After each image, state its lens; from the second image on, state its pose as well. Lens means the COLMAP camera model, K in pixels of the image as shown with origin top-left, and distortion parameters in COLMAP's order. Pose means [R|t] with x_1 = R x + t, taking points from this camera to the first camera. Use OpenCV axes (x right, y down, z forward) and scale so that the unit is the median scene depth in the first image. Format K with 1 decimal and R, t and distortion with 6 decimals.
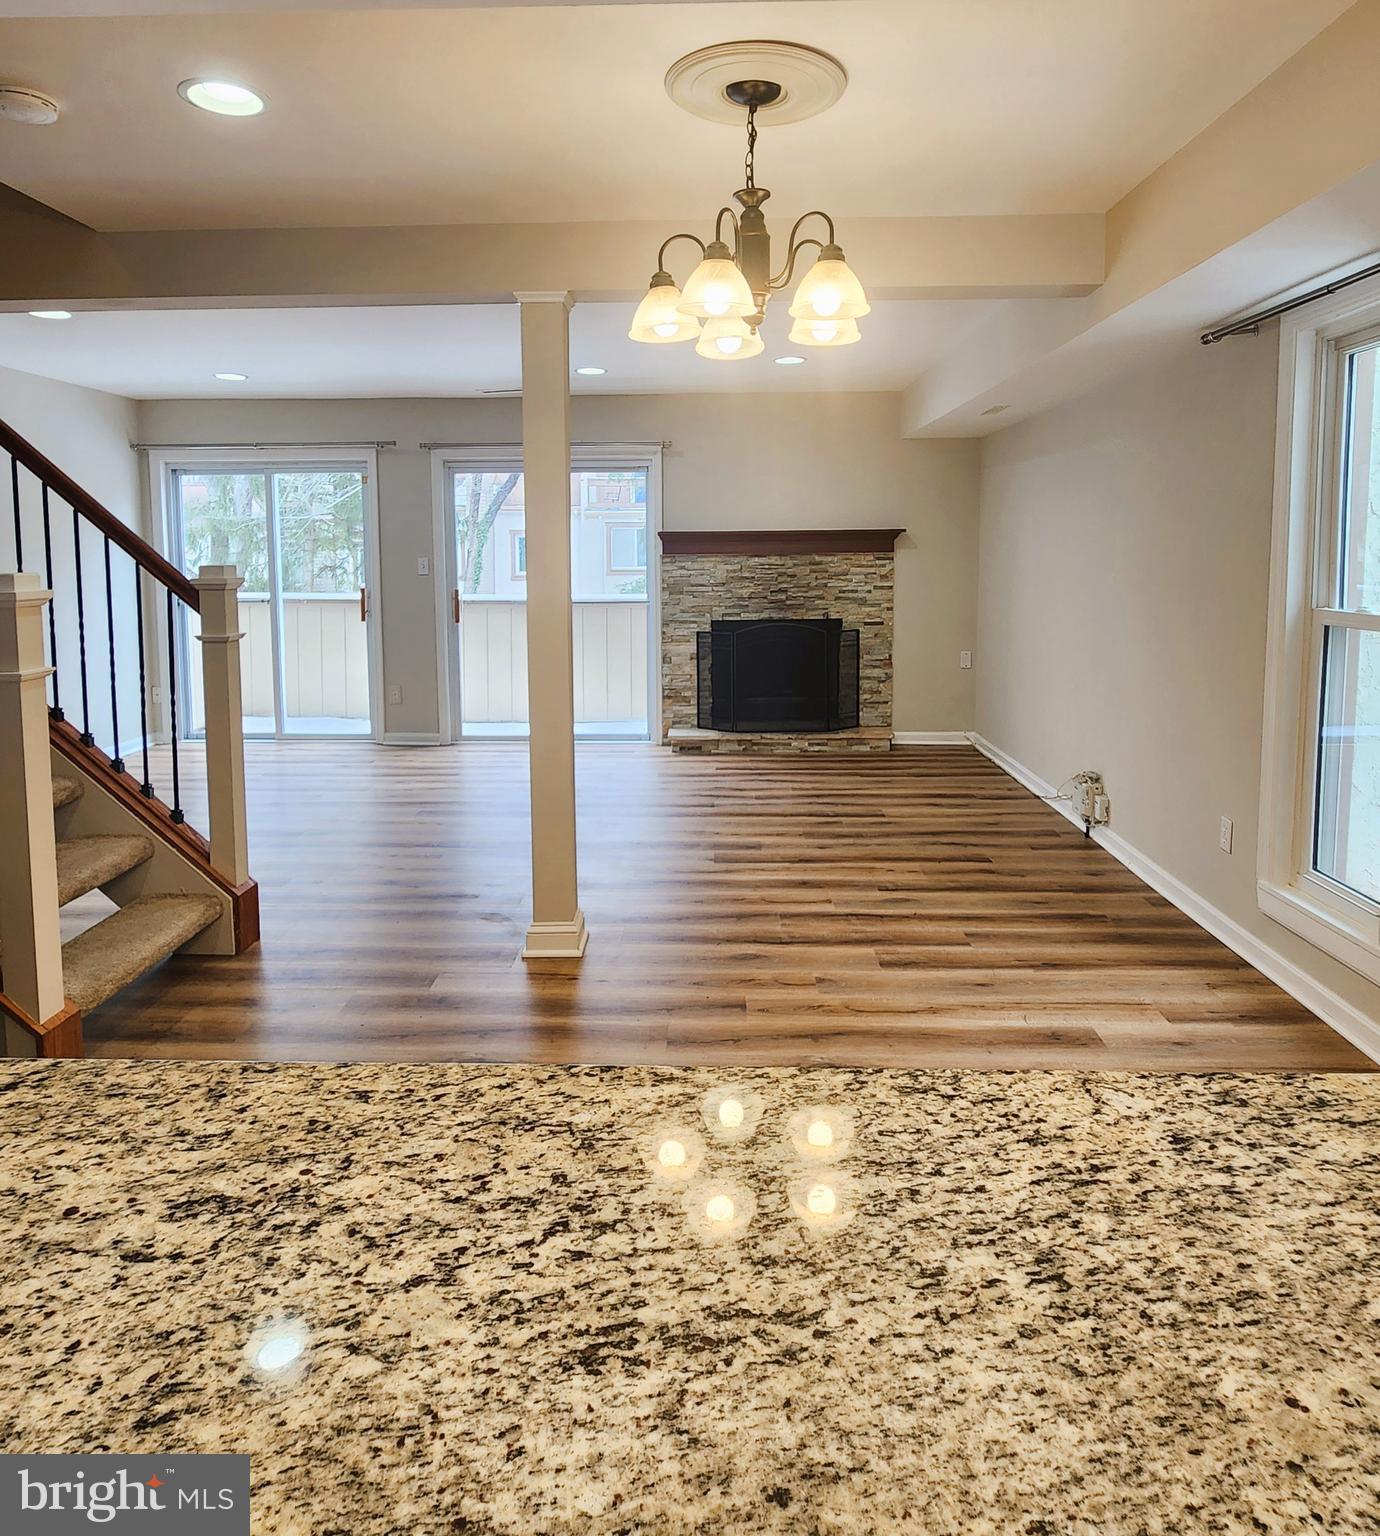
lens RADIAL K [[989.0, 0, 695.6], [0, 989.0, 623.5], [0, 0, 1]] dist [-0.005570, 0.001020]
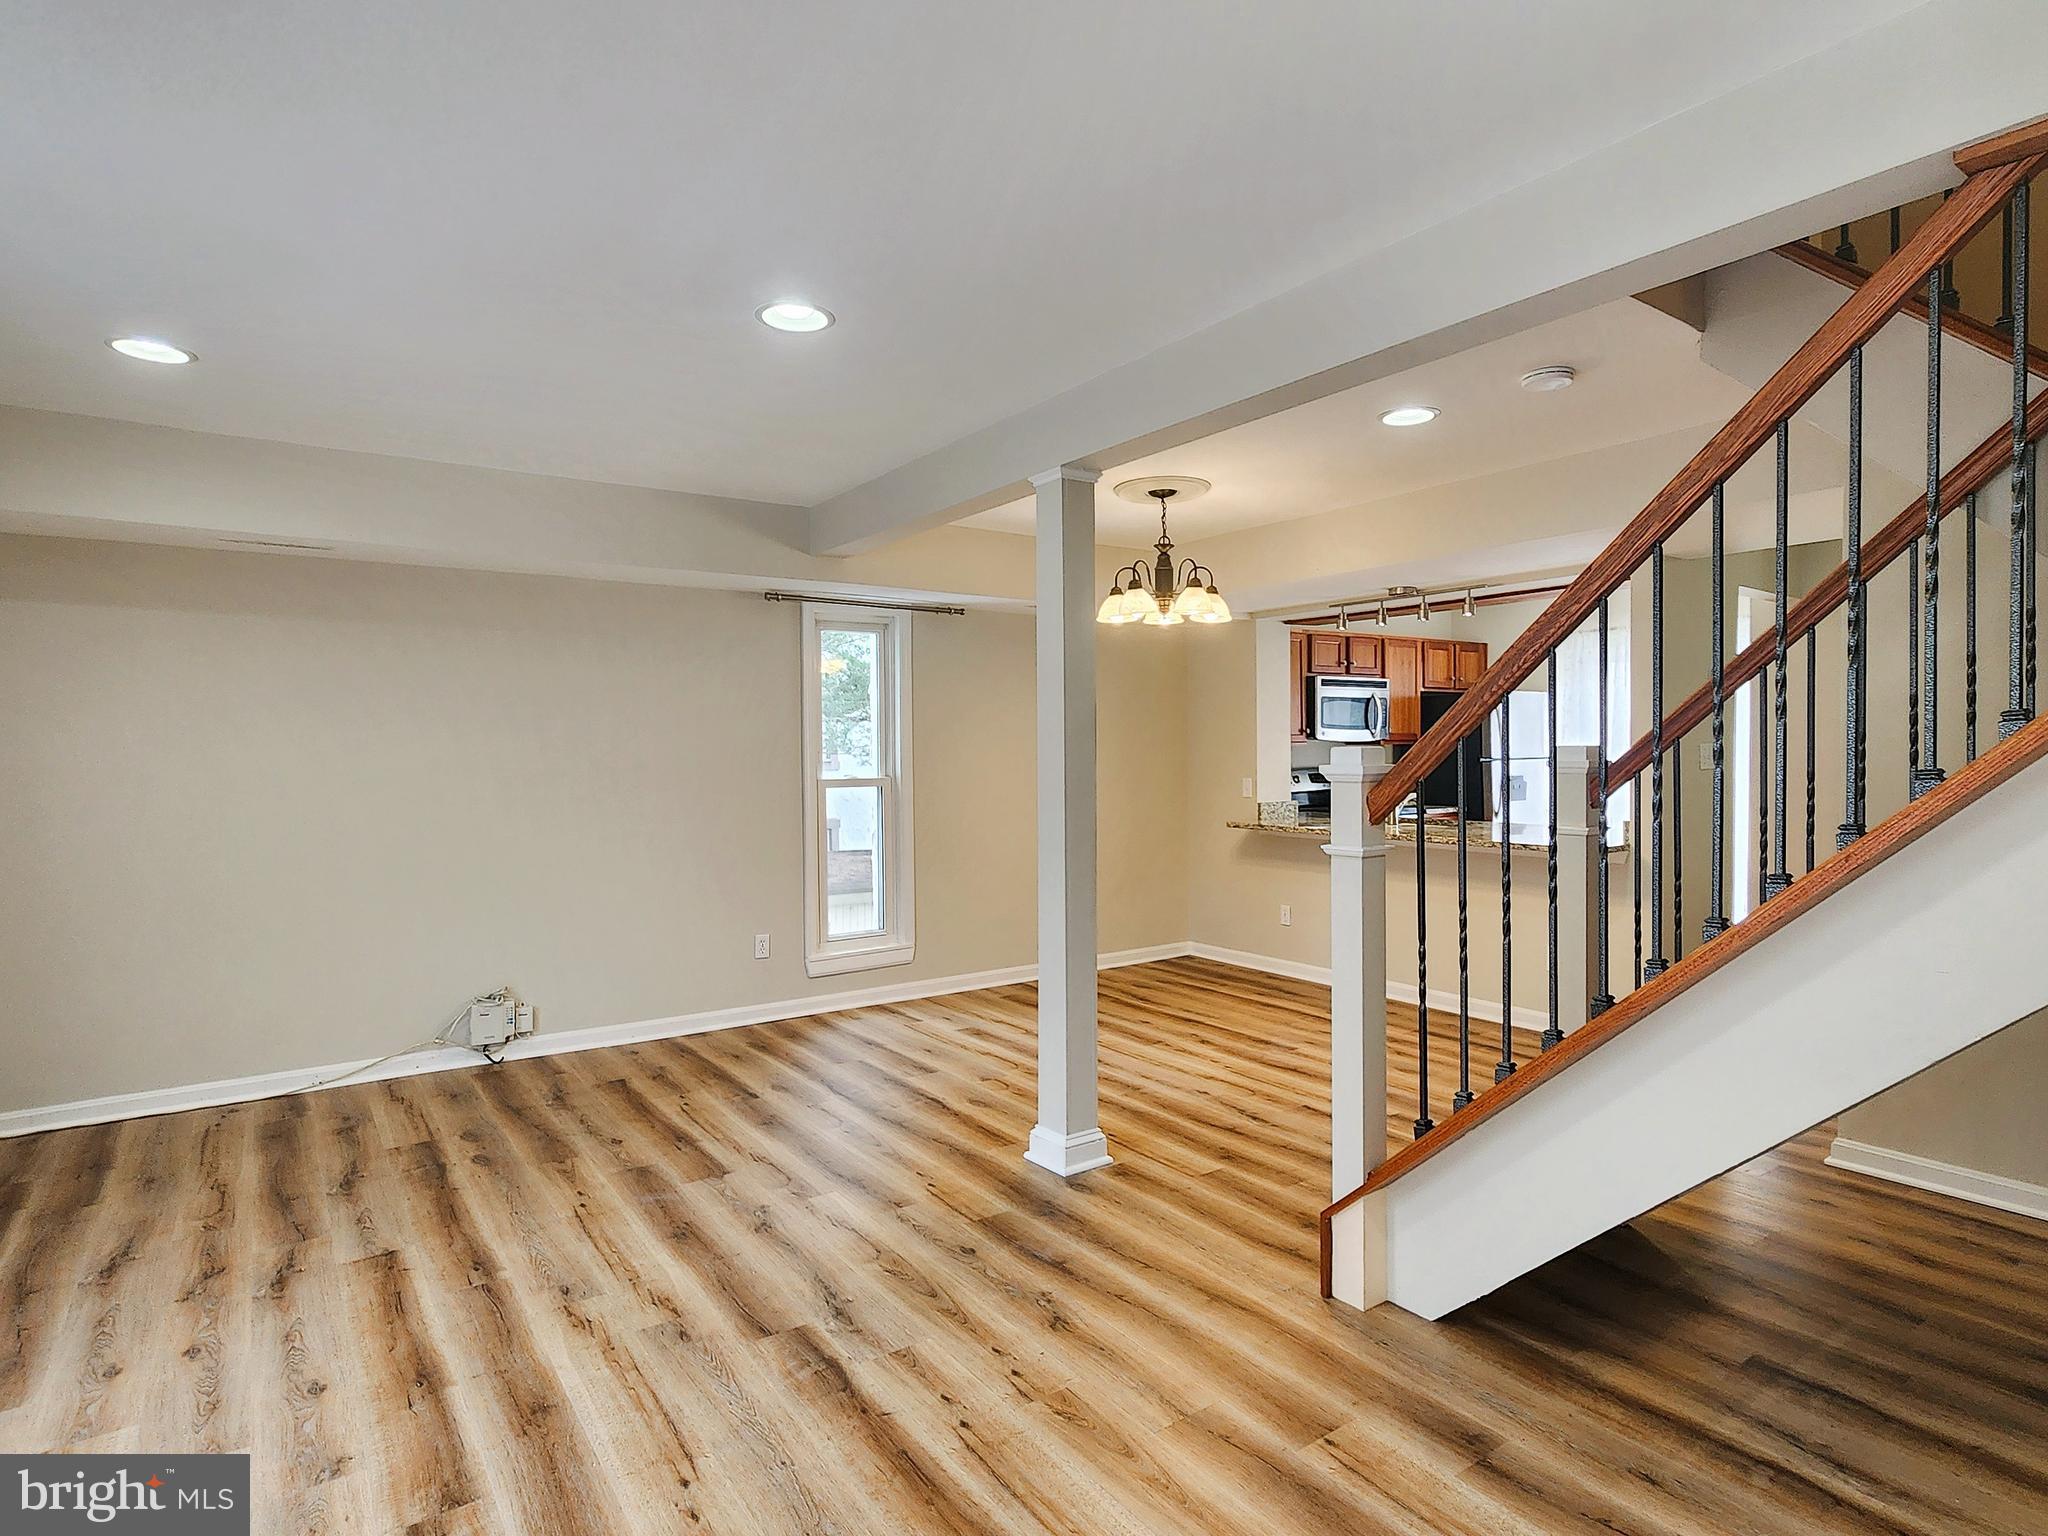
lens RADIAL K [[1101.5, 0, 1034.0], [0, 1101.5, 768.6], [0, 0, 1]] dist [-0.001782, 0.001156]
pose [[-0.595325, -0.005811, 0.803464, -0.482361], [0.072147, 0.995548, 0.060658, -0.053132], [-0.800239, 0.094078, -0.592255, 0.809250]]
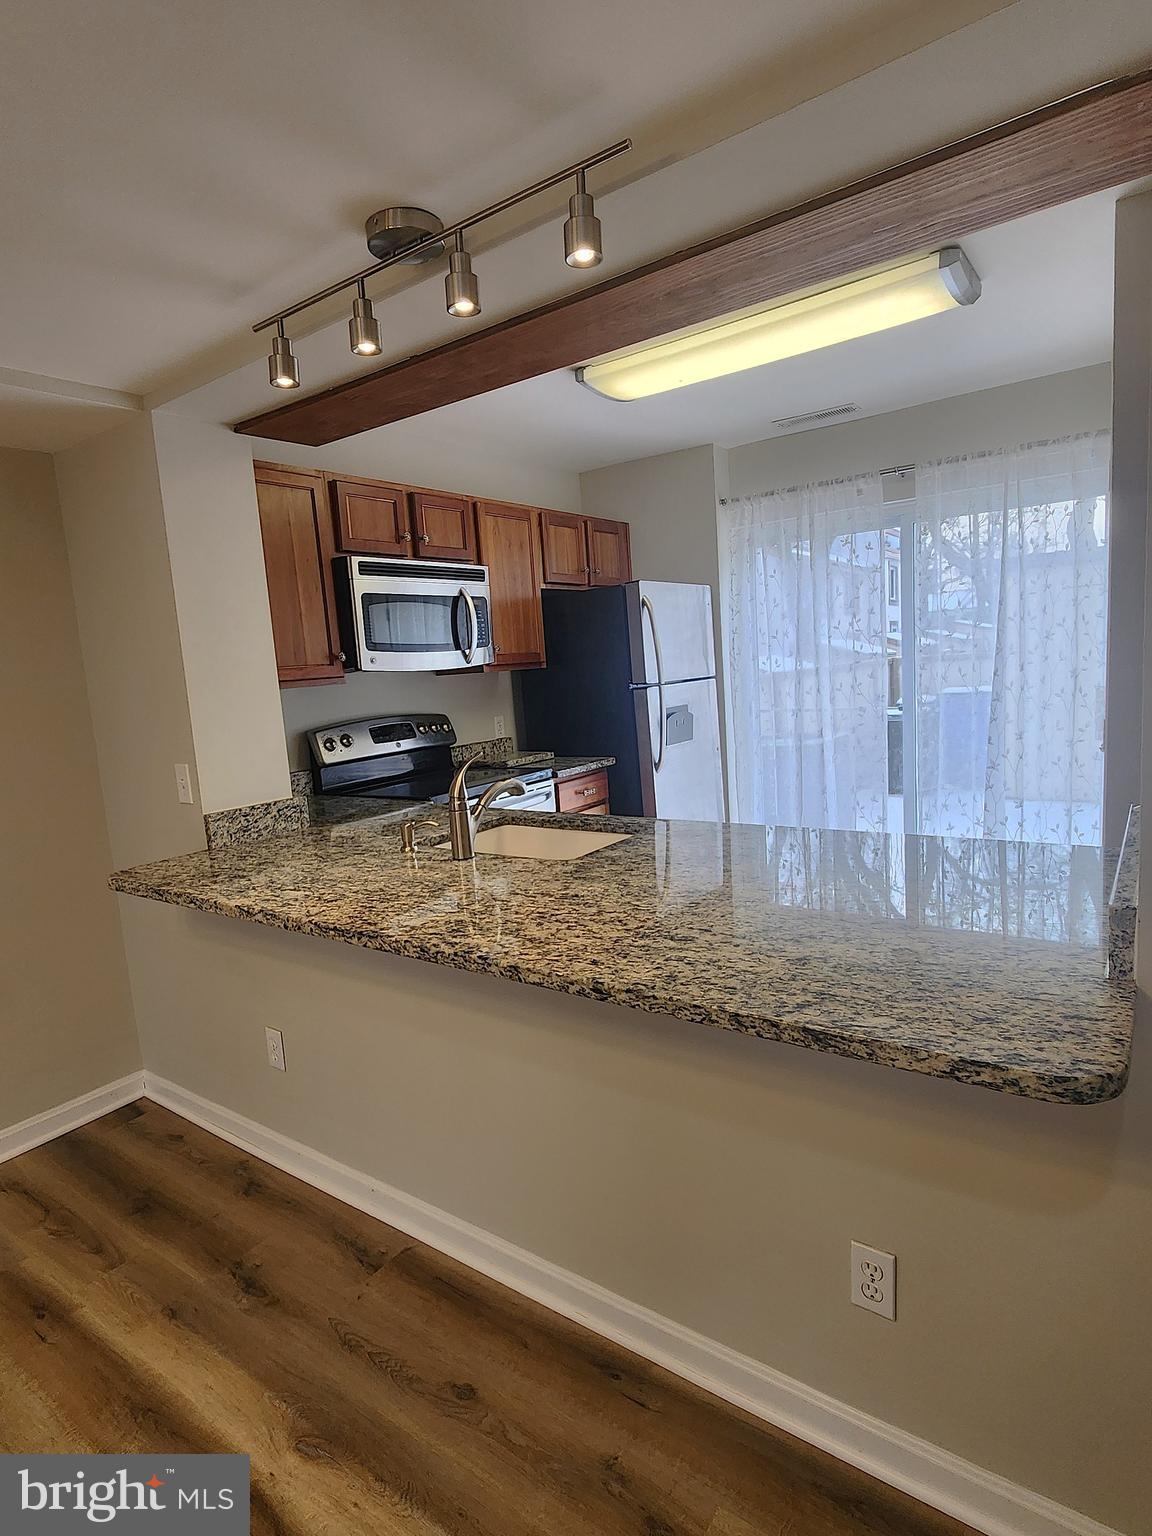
lens RADIAL K [[826.2, 0, 560.9], [0, 826.2, 775.3], [0, 0, 1]] dist [-0.001782, 0.001156]
pose [[-0.813158, -0.017324, 0.581785, -0.141966], [0.114422, 0.975294, 0.188969, -0.014432], [-0.570685, 0.220230, -0.791086, 0.266342]]
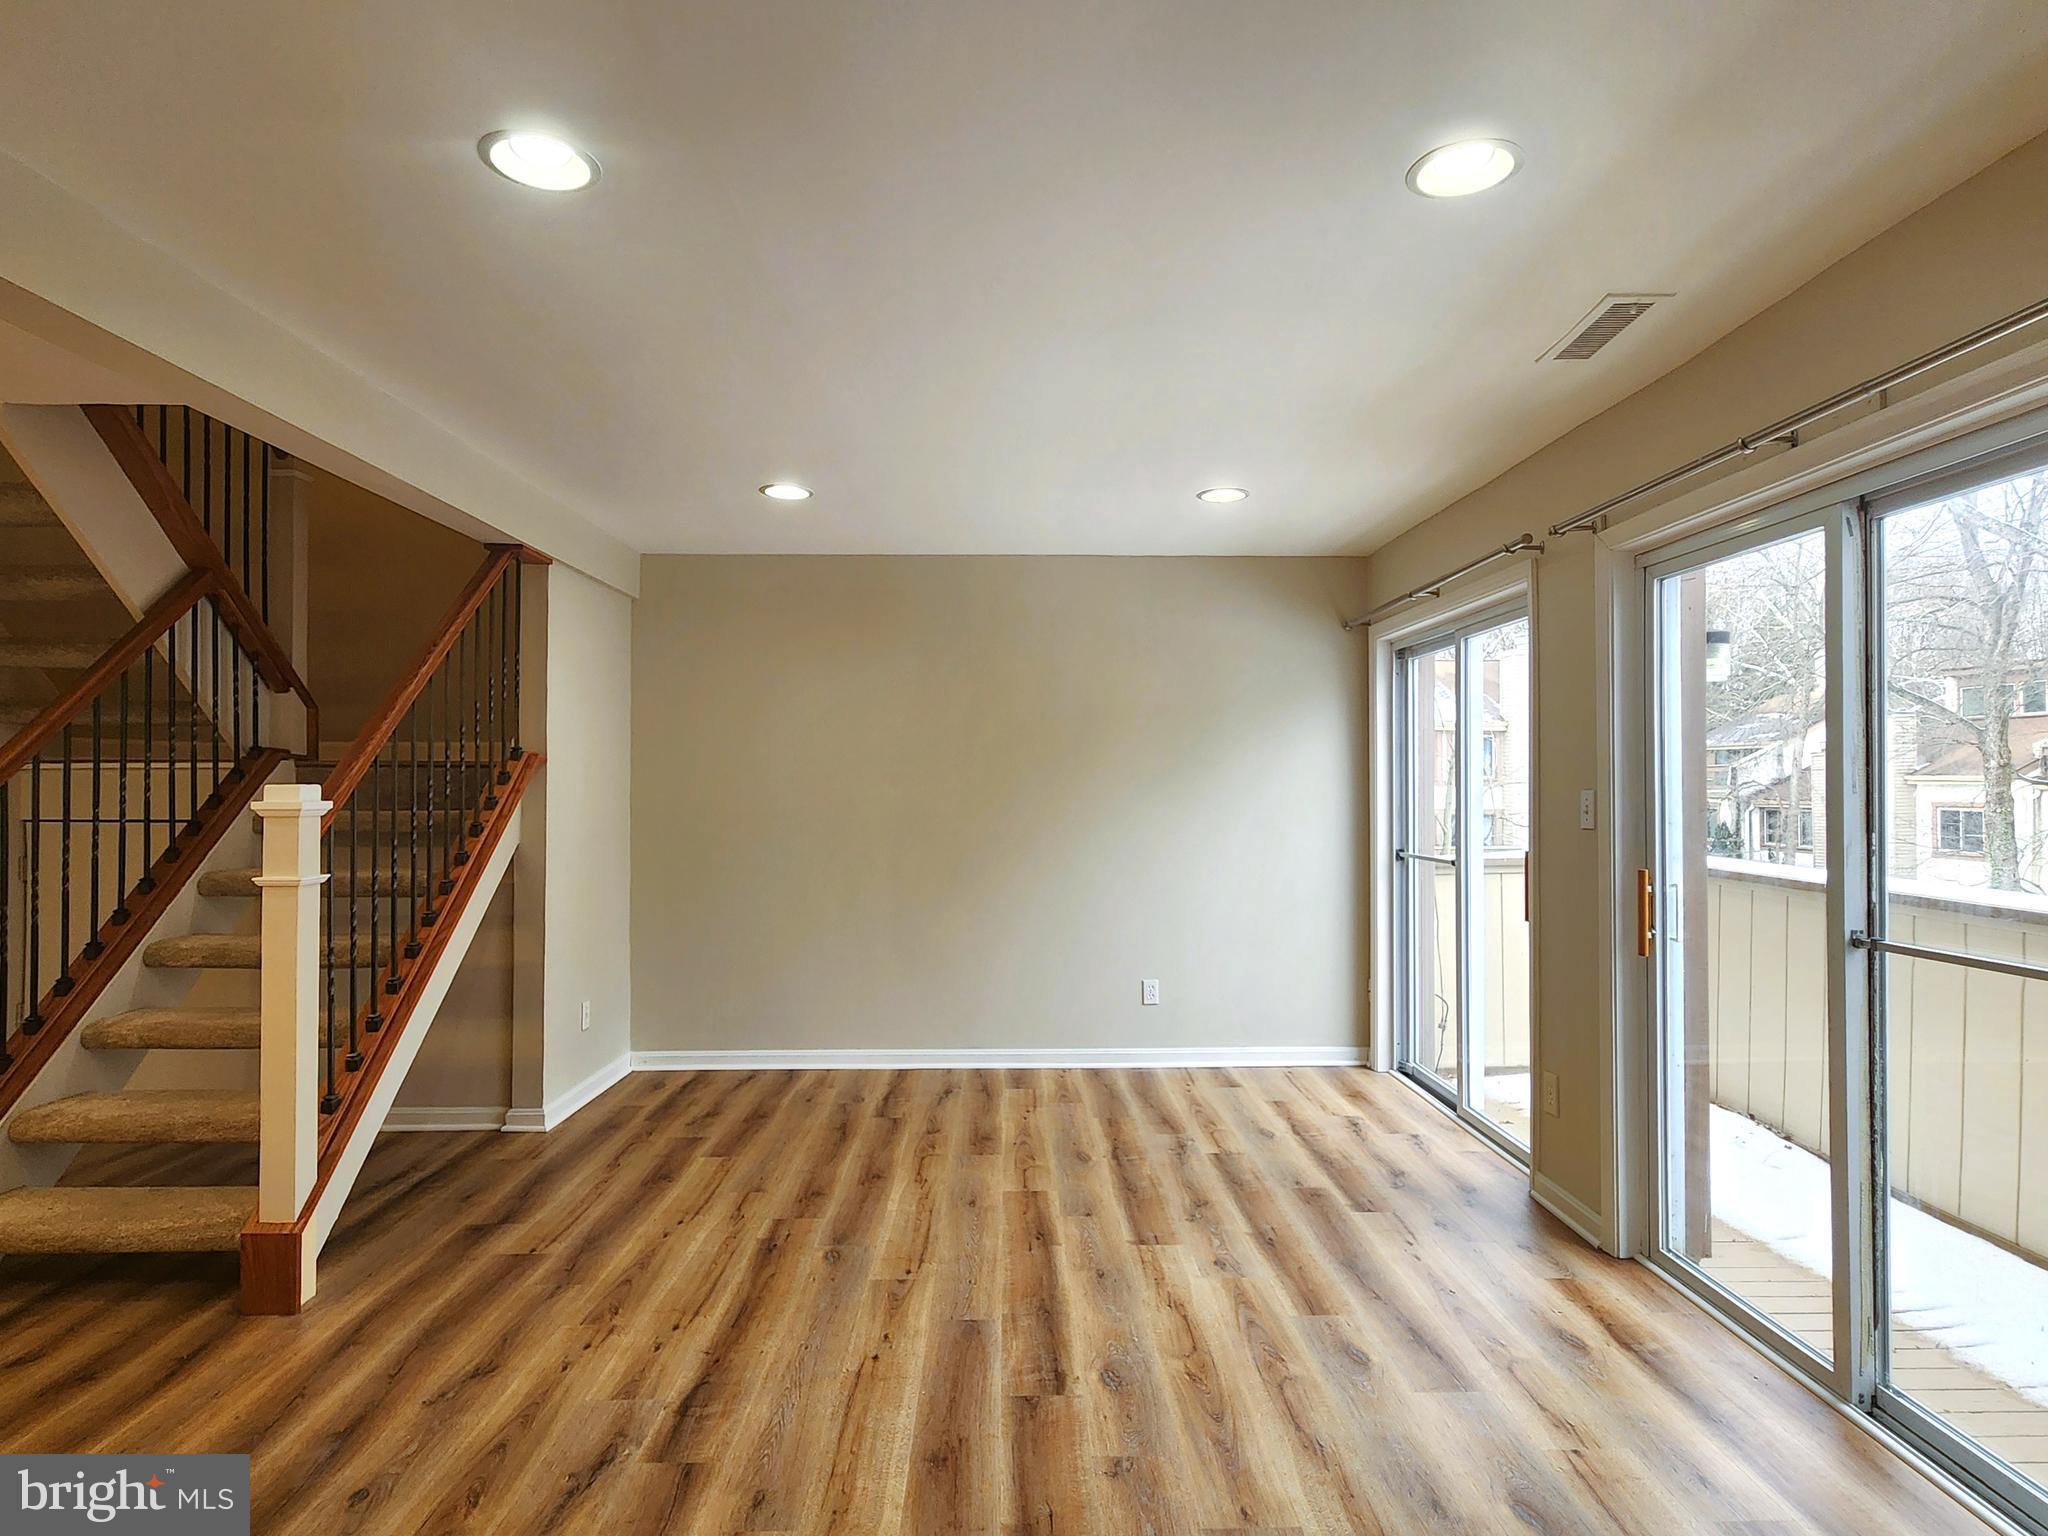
lens RADIAL K [[1101.5, 0, 1038.0], [0, 1101.5, 765.4], [0, 0, 1]] dist [-0.001782, 0.001156]
pose [[0.056815, -0.010762, -0.998327, 0.188397], [-0.080791, 0.996613, -0.015341, -0.051349], [0.995110, 0.081528, 0.055753, 0.745208]]
